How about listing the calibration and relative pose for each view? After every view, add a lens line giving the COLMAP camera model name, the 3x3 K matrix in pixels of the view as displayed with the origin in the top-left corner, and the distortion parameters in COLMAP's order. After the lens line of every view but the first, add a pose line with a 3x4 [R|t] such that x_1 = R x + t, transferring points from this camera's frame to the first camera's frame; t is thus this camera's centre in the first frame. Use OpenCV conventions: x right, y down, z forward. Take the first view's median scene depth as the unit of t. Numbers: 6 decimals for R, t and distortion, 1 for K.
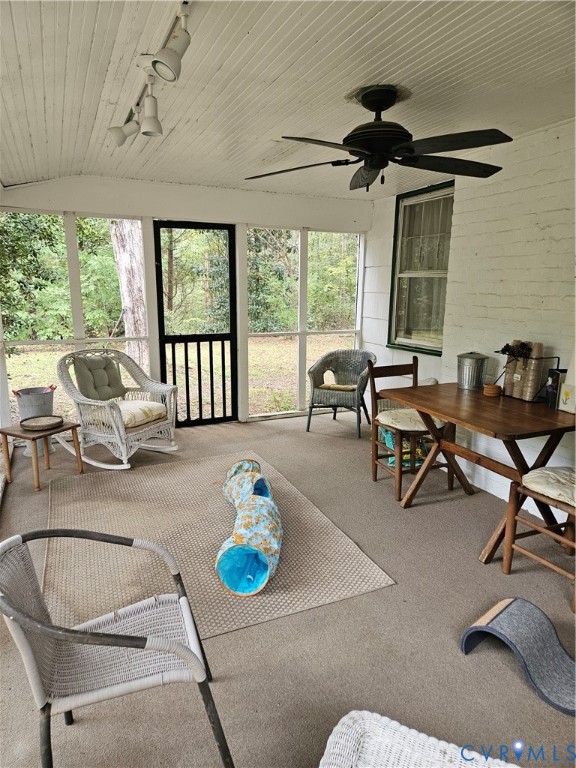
lens RADIAL K [[510.0, 0, 285.1], [0, 510.0, 383.5], [0, 0, 1]] dist [0.041390, -0.003254]
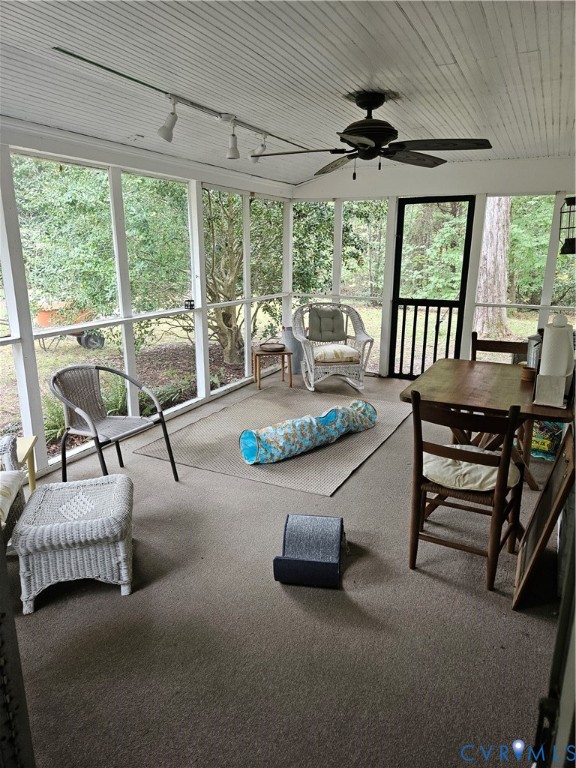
lens RADIAL K [[510.0, 0, 285.1], [0, 510.0, 383.5], [0, 0, 1]] dist [0.041390, -0.003254]
pose [[0.637752, 0.199398, -0.743984, 0.538790], [-0.152664, 0.979471, 0.131646, -0.017309], [0.754961, 0.029622, 0.655100, 0.042420]]
